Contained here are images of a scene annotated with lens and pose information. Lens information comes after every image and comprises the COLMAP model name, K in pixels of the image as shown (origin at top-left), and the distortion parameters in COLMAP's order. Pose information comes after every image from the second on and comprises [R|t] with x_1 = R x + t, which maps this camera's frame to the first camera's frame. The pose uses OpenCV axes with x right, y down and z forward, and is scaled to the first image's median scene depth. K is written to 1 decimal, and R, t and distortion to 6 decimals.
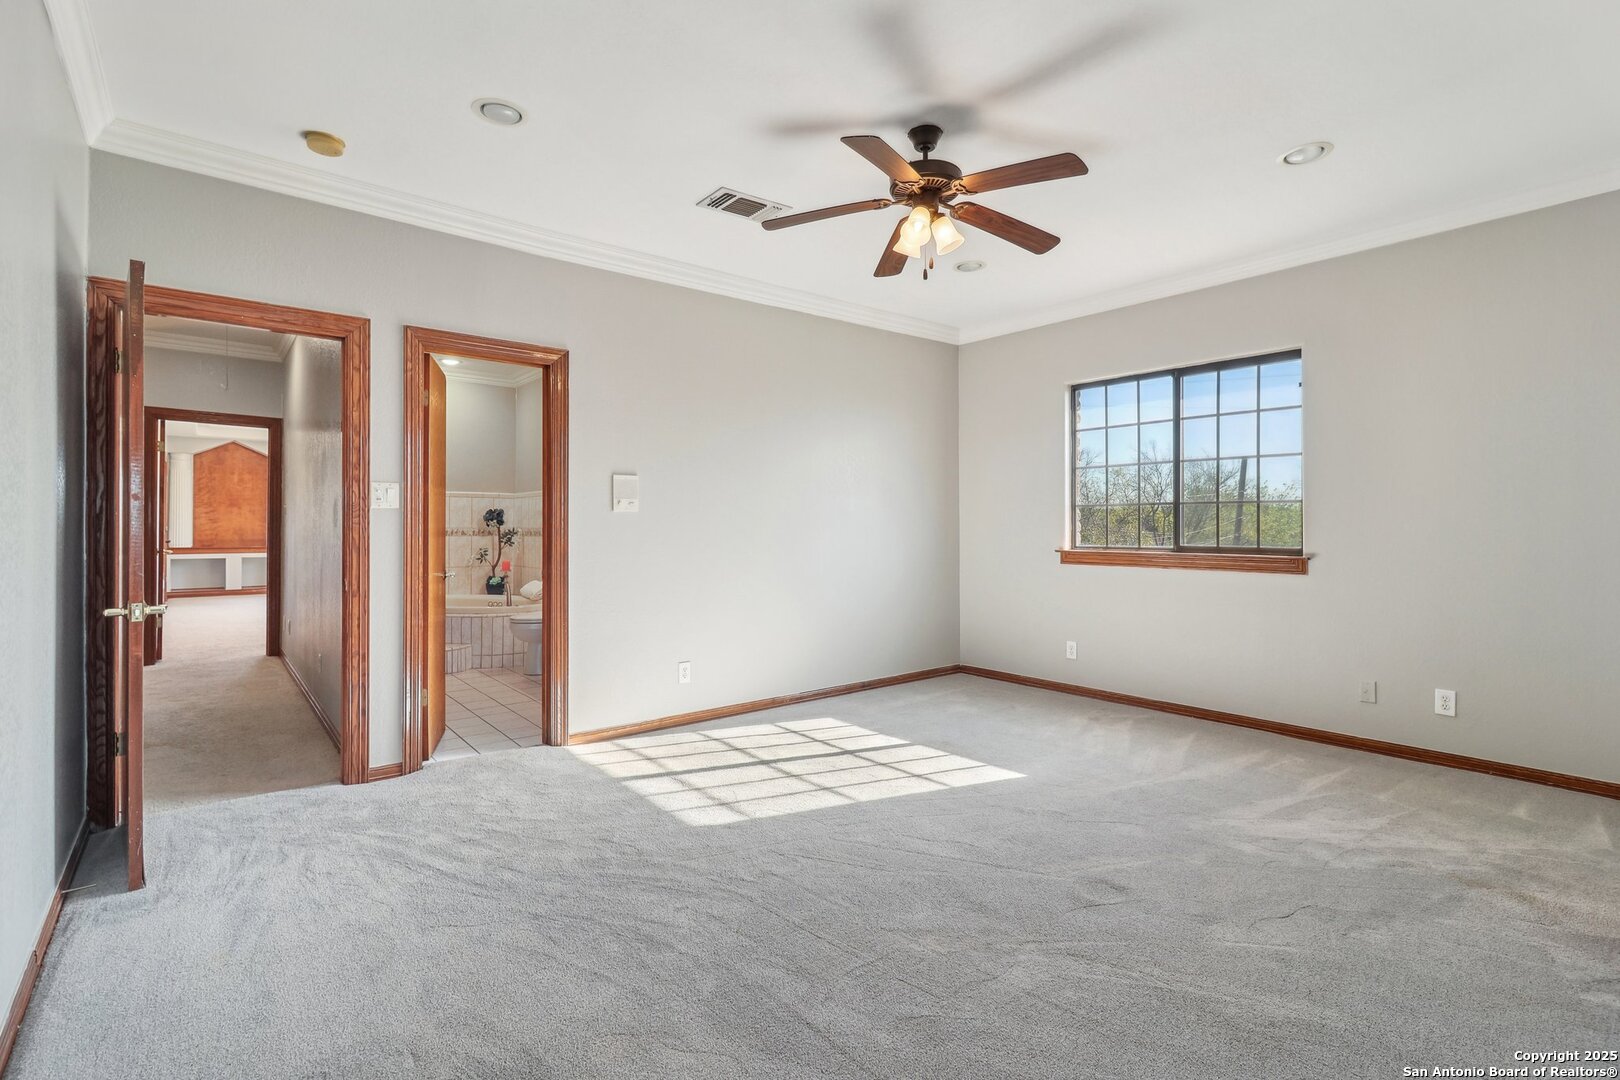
lens RADIAL K [[759.2, 0, 812.9], [0, 759.2, 536.6], [0, 0, 1]] dist [0.002744, -0.001176]
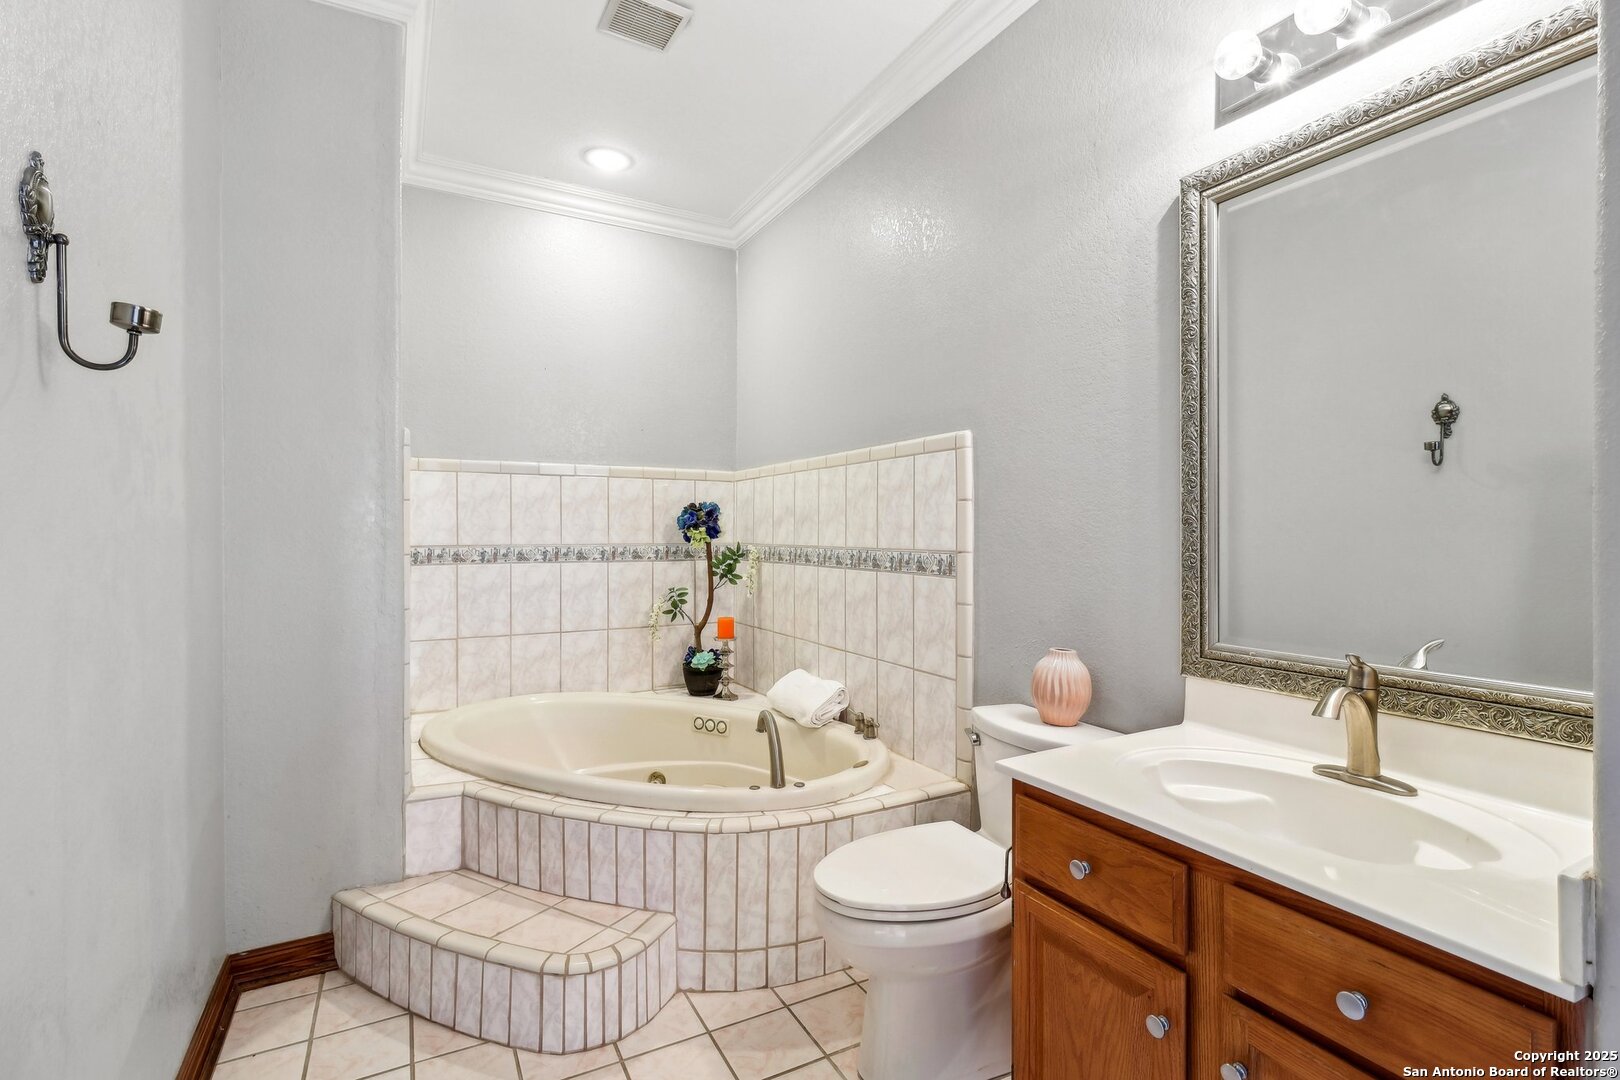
lens RADIAL K [[759.2, 0, 811.9], [0, 759.2, 541.0], [0, 0, 1]] dist [0.002744, -0.001176]
pose [[0.983532, -0.003826, -0.180692, -0.267071], [0.004493, 0.999985, 0.003280, -0.014240], [0.180677, -0.004038, 0.983534, 0.555567]]
